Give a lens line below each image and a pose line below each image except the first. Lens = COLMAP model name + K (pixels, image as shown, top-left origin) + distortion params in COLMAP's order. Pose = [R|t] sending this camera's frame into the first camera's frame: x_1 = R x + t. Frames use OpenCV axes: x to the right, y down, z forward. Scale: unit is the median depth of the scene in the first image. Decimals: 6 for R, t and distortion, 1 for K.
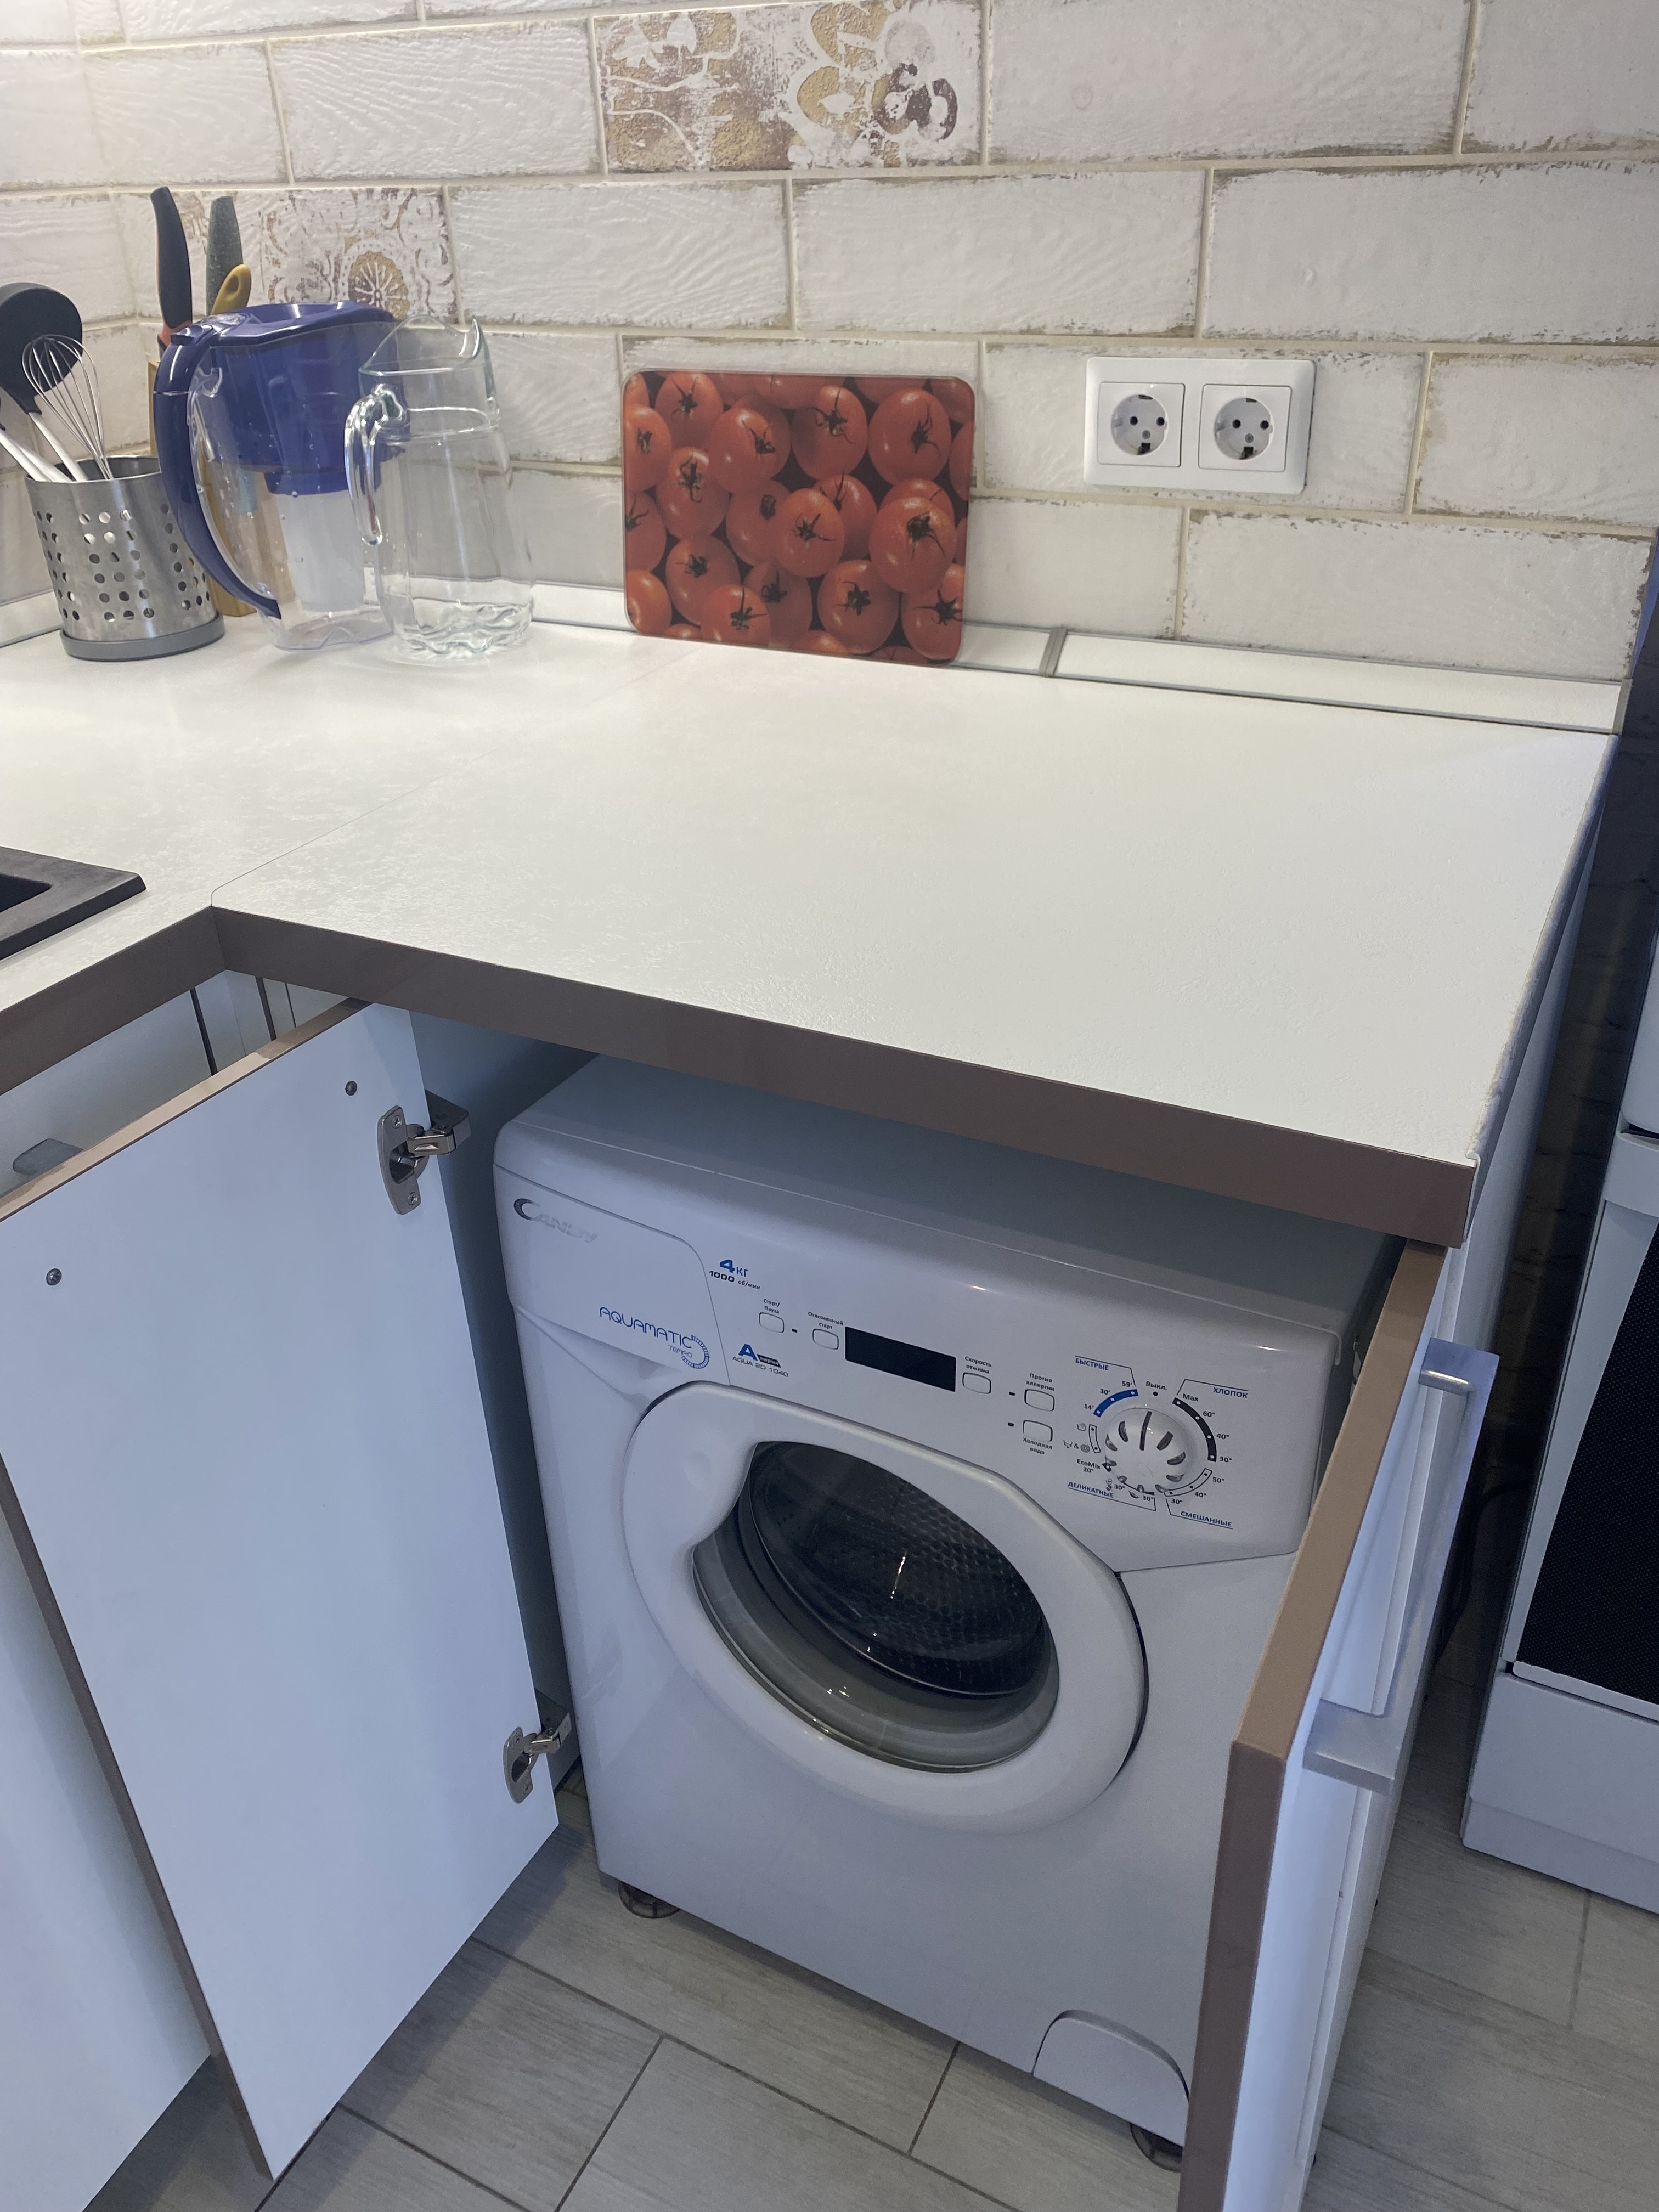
lens RADIAL K [[1697.7, 0, 833.1], [0, 1697.7, 1097.4], [0, 0, 1]] dist [0.004663, -0.005268]
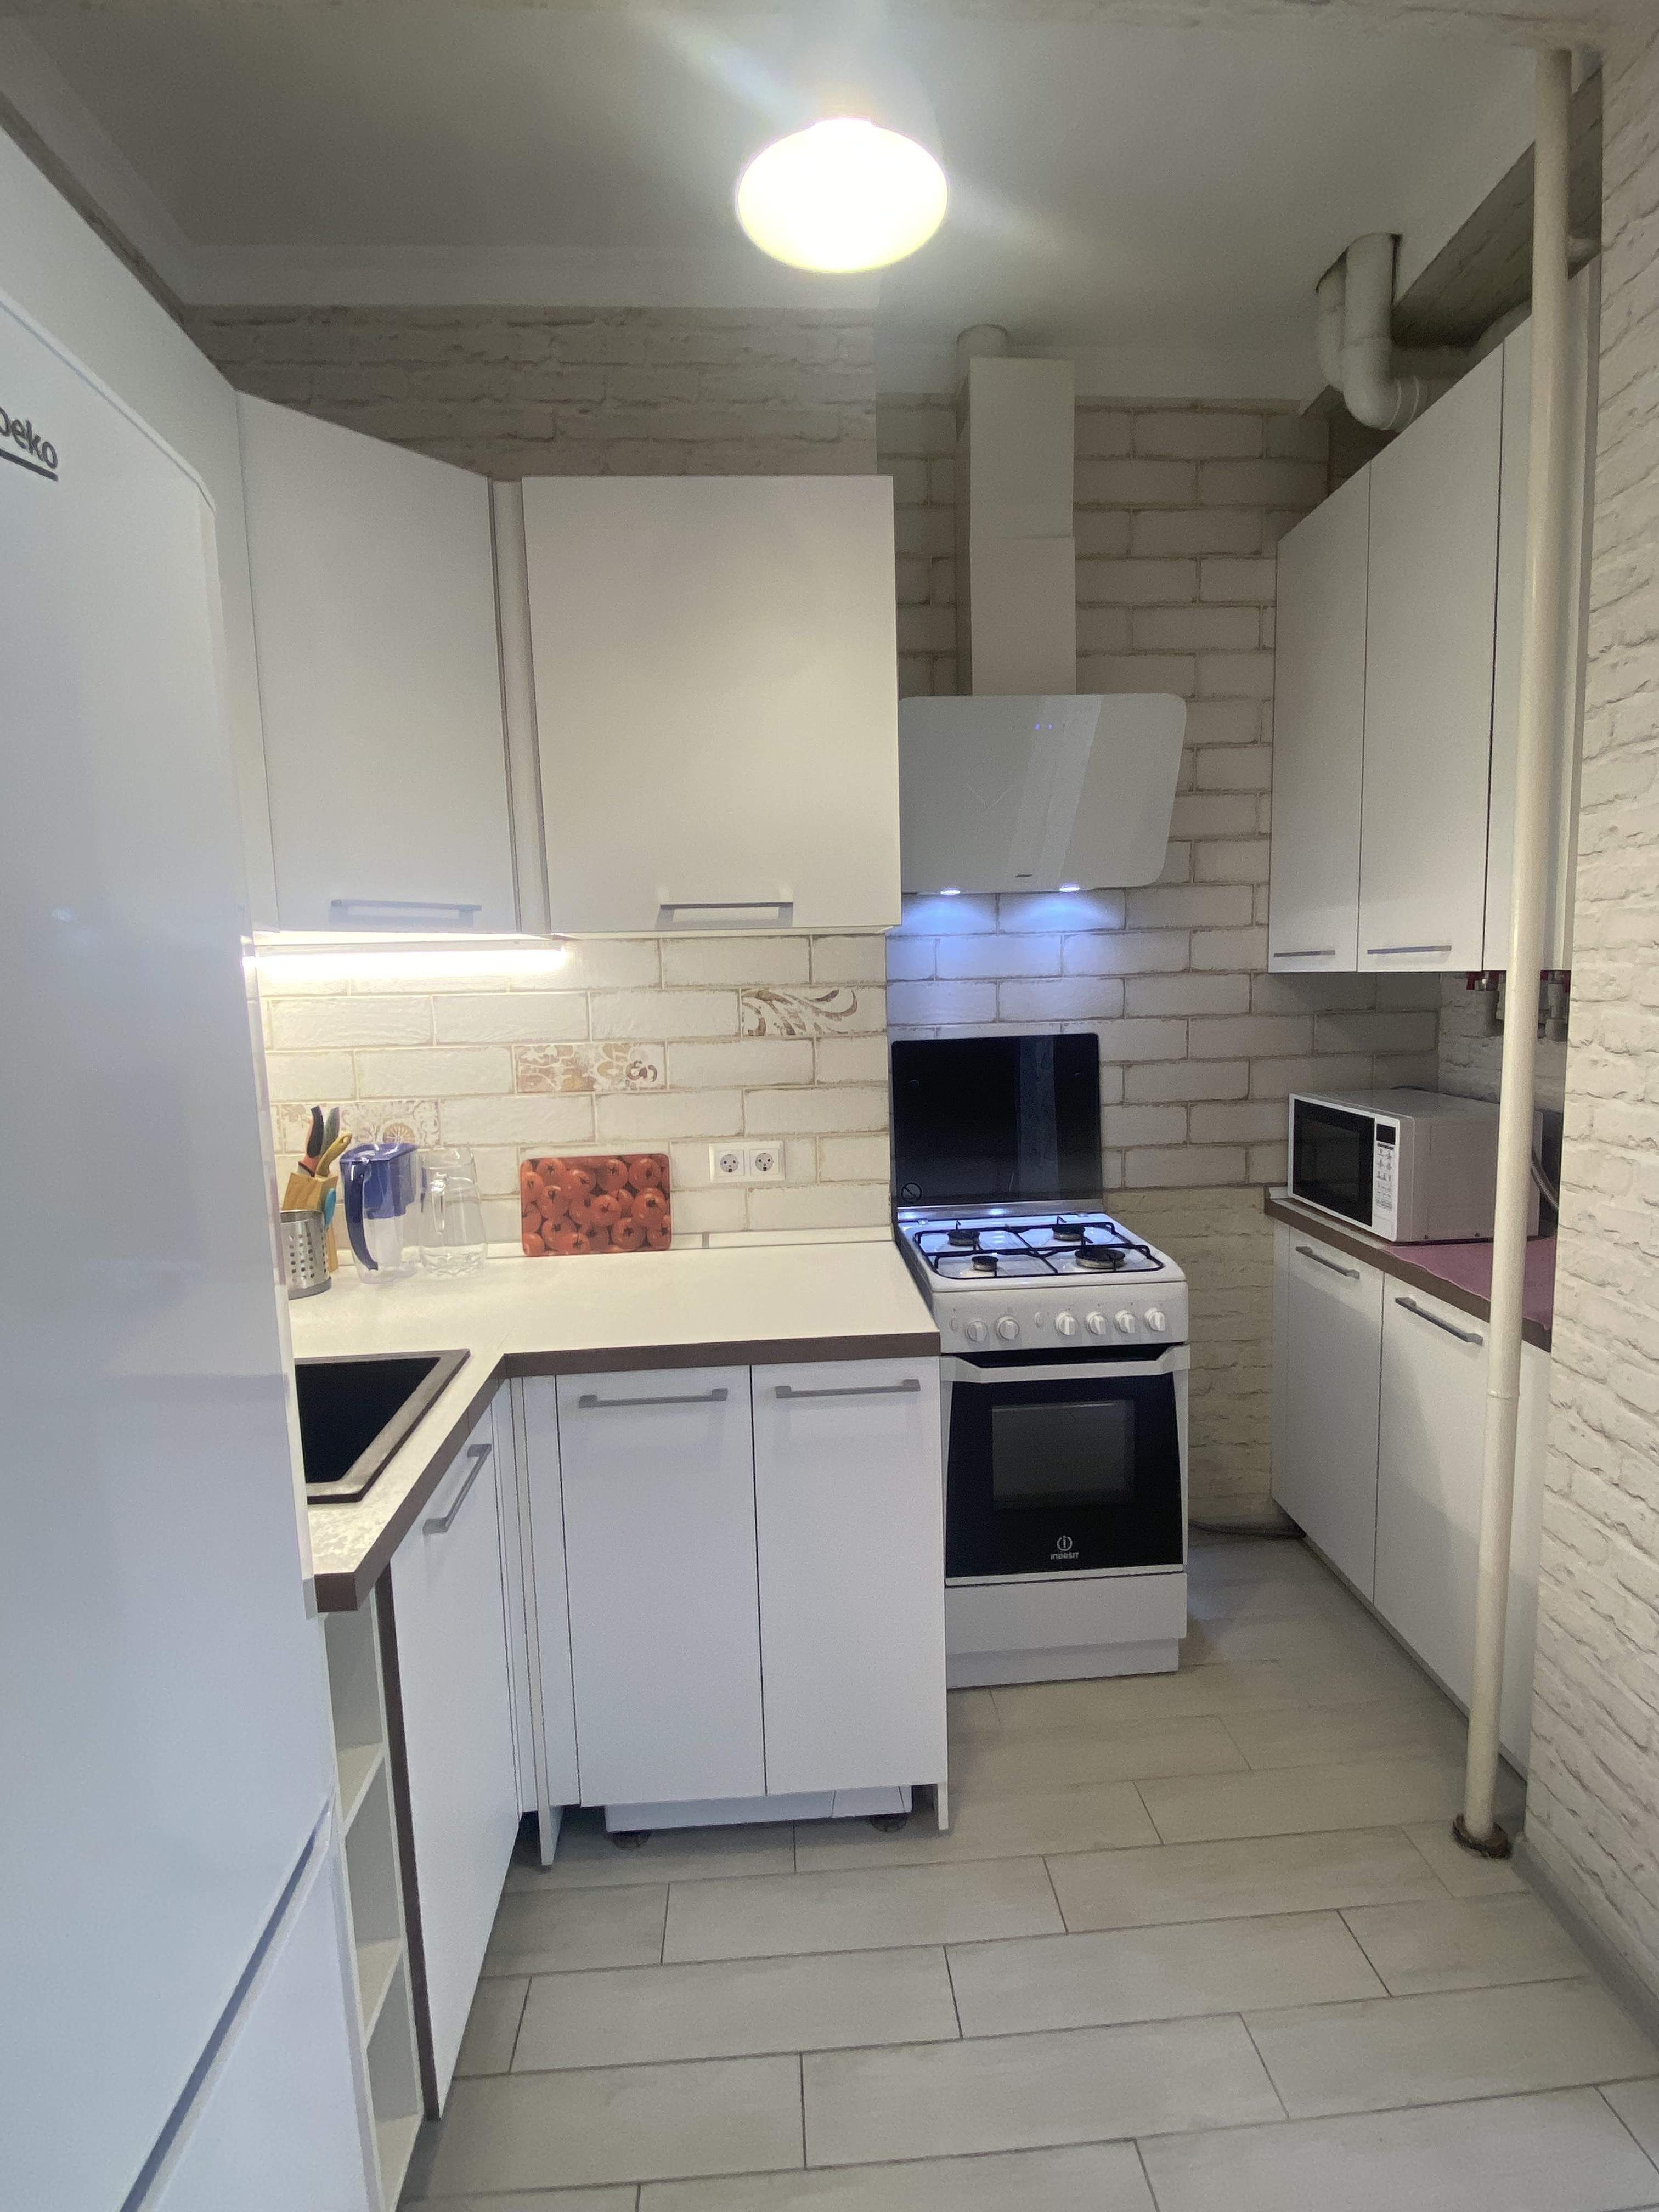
lens RADIAL K [[1039.3, 0, 830.6], [0, 1039.3, 1101.8], [0, 0, 1]] dist [0.036009, 0.000157]
pose [[0.857502, -0.049760, 0.512069, -0.562658], [0.255127, 0.905441, -0.339246, 0.166370], [-0.446767, 0.421546, 0.789112, -0.545896]]
